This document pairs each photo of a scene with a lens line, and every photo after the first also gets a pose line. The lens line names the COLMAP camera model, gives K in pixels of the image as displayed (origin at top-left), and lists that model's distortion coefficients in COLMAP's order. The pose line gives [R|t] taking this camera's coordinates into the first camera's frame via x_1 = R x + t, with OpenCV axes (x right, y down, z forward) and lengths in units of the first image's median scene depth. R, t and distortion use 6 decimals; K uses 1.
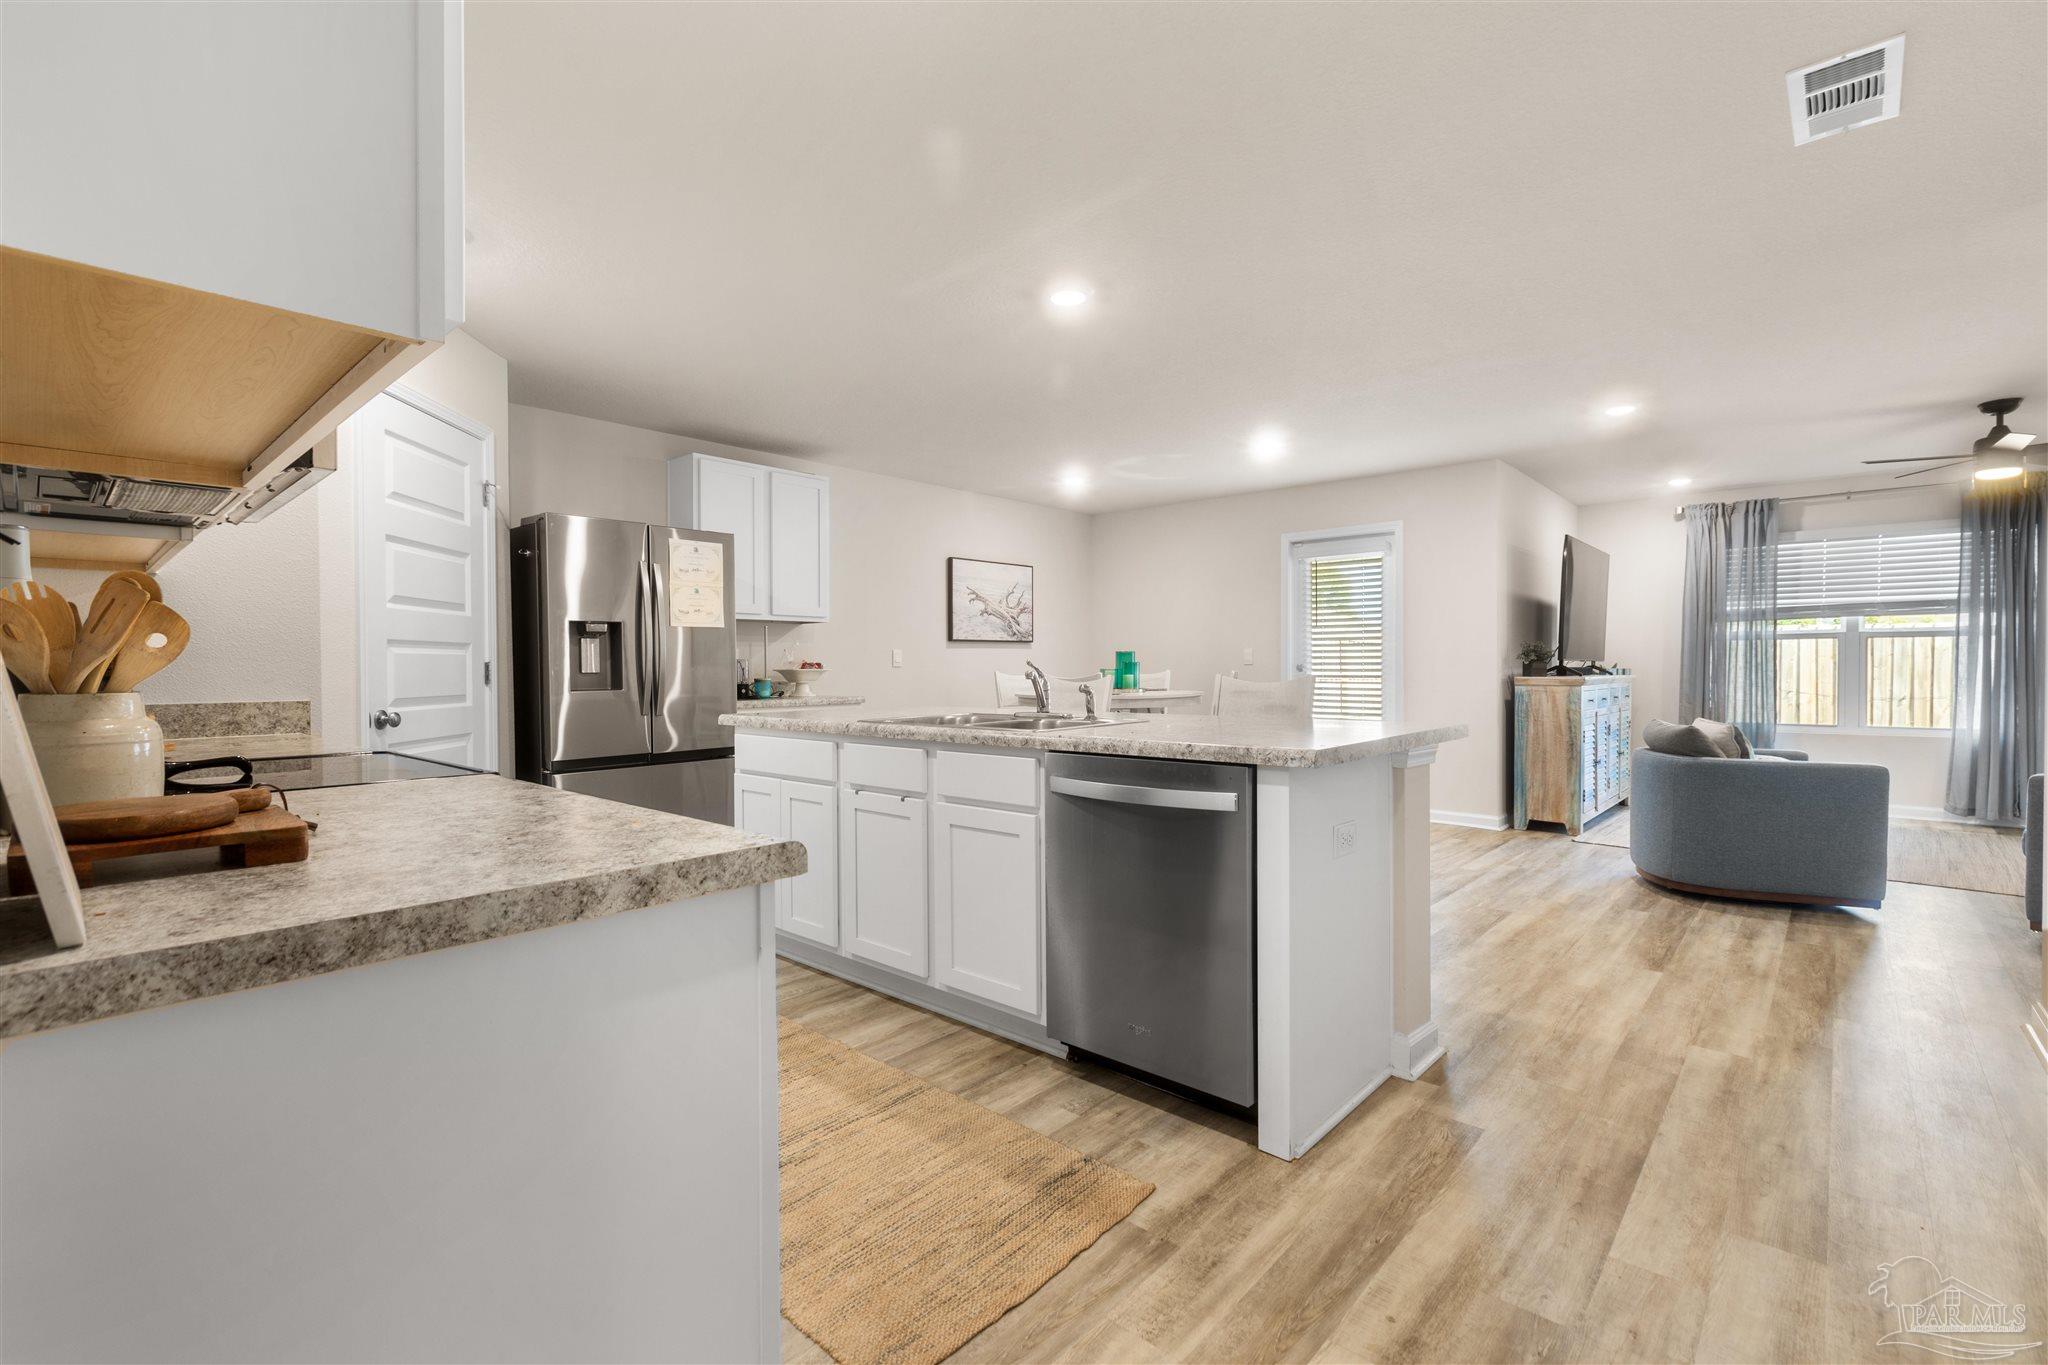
lens RADIAL K [[890.5, 0, 1024.0], [0, 890.5, 682.5], [0, 0, 1]] dist [-0.000334, 0.000569]
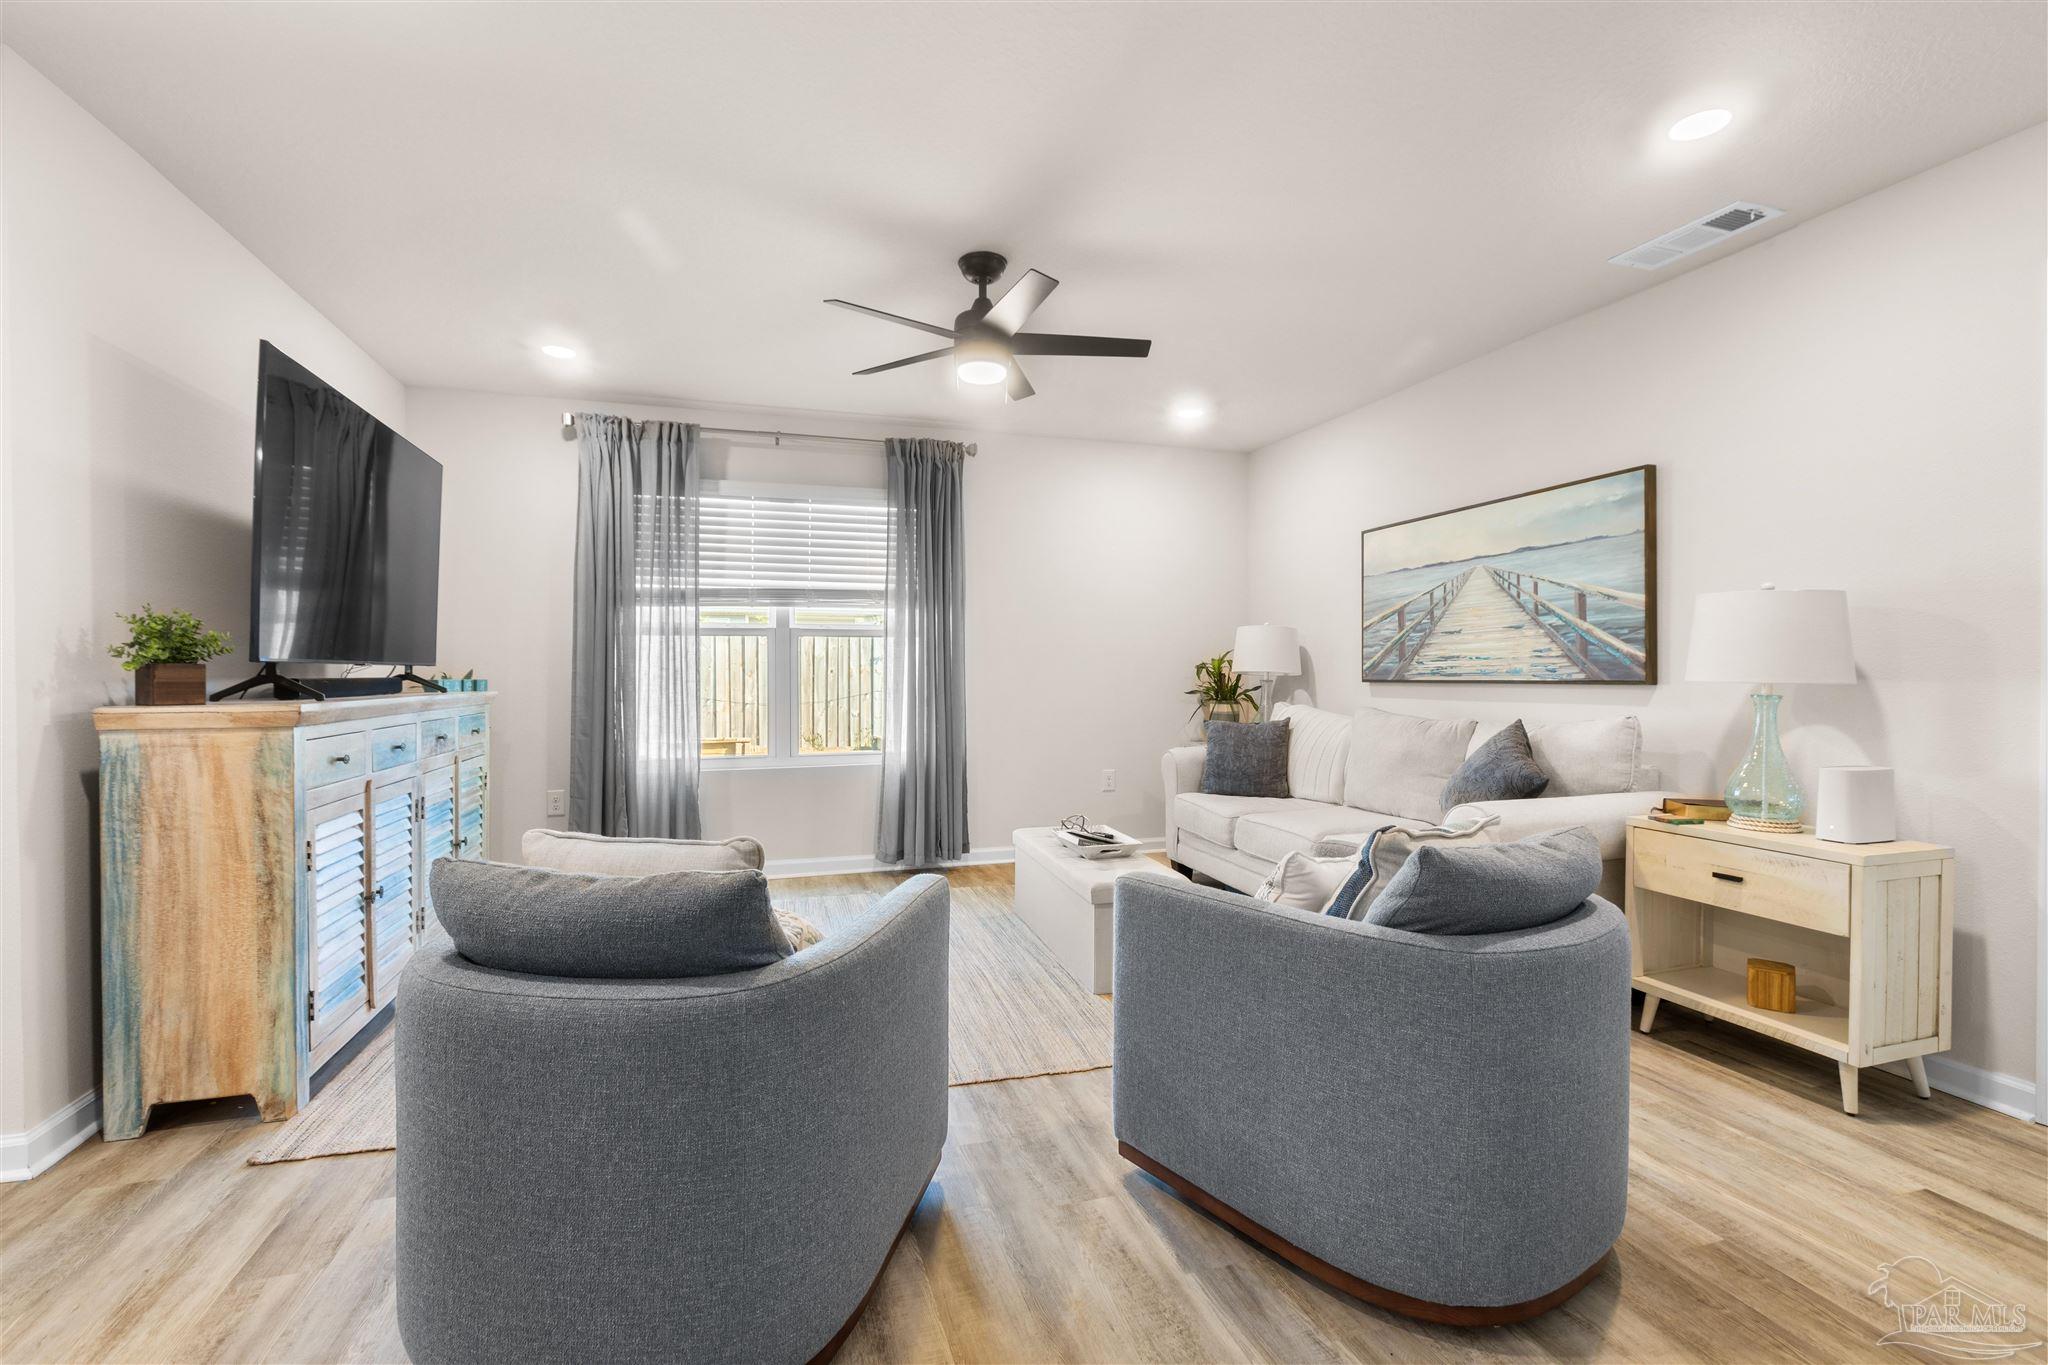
lens RADIAL K [[890.5, 0, 1024.0], [0, 890.5, 682.5], [0, 0, 1]] dist [-0.000334, 0.000569]
pose [[0.493102, -0.007285, 0.869941, 0.392748], [0.013185, 0.999913, 0.000900, -0.010713], [-0.869871, 0.011026, 0.493155, 0.470242]]
